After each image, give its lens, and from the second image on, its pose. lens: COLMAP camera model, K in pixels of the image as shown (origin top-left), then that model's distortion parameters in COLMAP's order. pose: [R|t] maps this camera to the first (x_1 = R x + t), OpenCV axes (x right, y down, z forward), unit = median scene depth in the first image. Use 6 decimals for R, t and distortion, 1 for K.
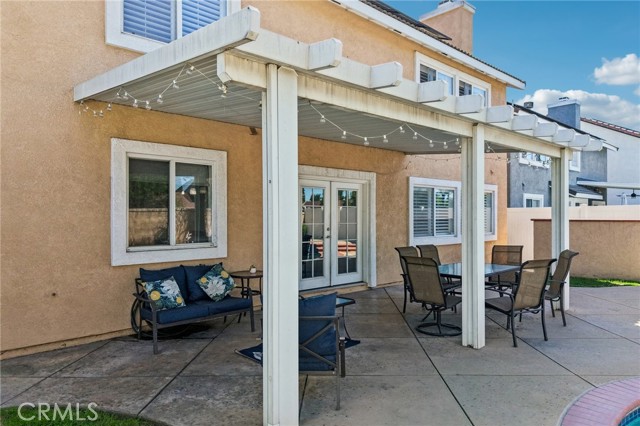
lens RADIAL K [[431.5, 0, 319.5], [0, 431.5, 215.6], [0, 0, 1]] dist [0.043895, -0.042592]
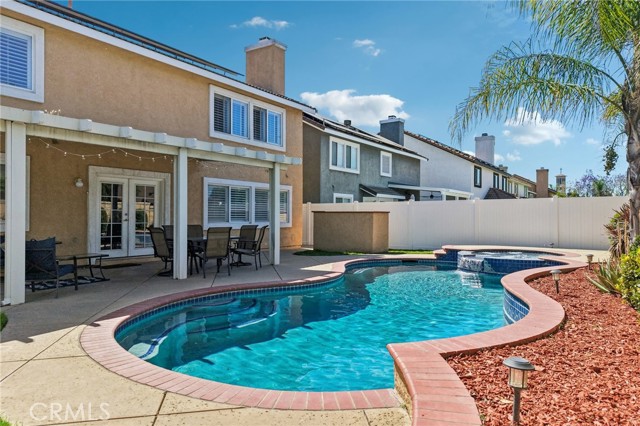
lens RADIAL K [[431.5, 0, 320.1], [0, 431.5, 214.3], [0, 0, 1]] dist [0.043895, -0.042592]
pose [[0.975174, 0.010725, 0.221179, 0.299537], [-0.011015, 0.999939, 0.000080, 0.023632], [-0.221165, -0.002515, 0.975233, -0.443741]]
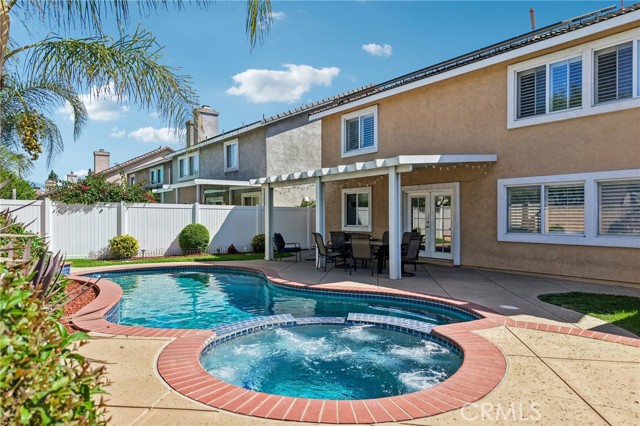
lens RADIAL K [[431.5, 0, 317.9], [0, 431.5, 212.7], [0, 0, 1]] dist [0.043895, -0.042592]
pose [[-0.109669, -0.003743, -0.993961, 1.593533], [0.004499, 0.999981, -0.004262, 0.001633], [0.993958, -0.004939, -0.109650, 0.729262]]
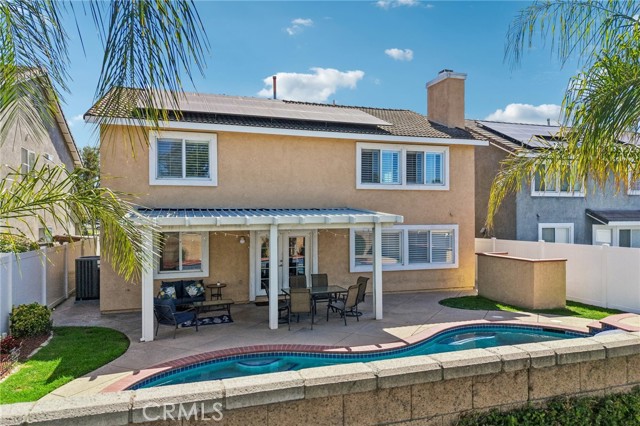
lens RADIAL K [[431.5, 0, 317.8], [0, 431.5, 214.9], [0, 0, 1]] dist [0.043895, -0.042592]
pose [[0.907583, 0.000987, -0.419871, 0.835996], [0.000863, 0.999991, 0.004218, -0.152260], [0.419871, -0.004190, 0.907574, -0.473807]]
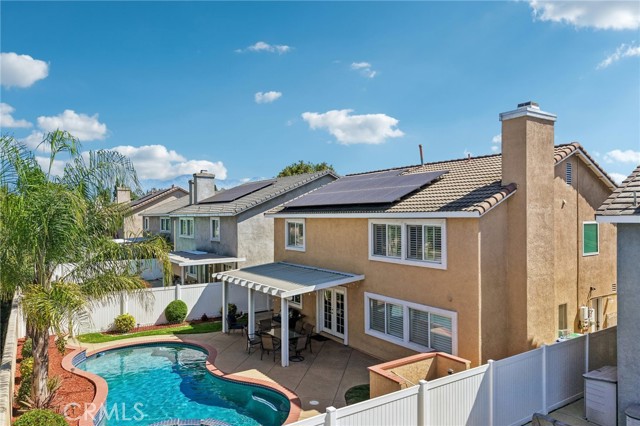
lens RADIAL K [[431.5, 0, 318.8], [0, 431.5, 213.1], [0, 0, 1]] dist [0.043895, -0.042592]
pose [[-0.162286, -0.003037, -0.986739, 2.194240], [0.009010, 0.999949, -0.004560, -0.451445], [0.986703, -0.009631, -0.162251, 1.241880]]
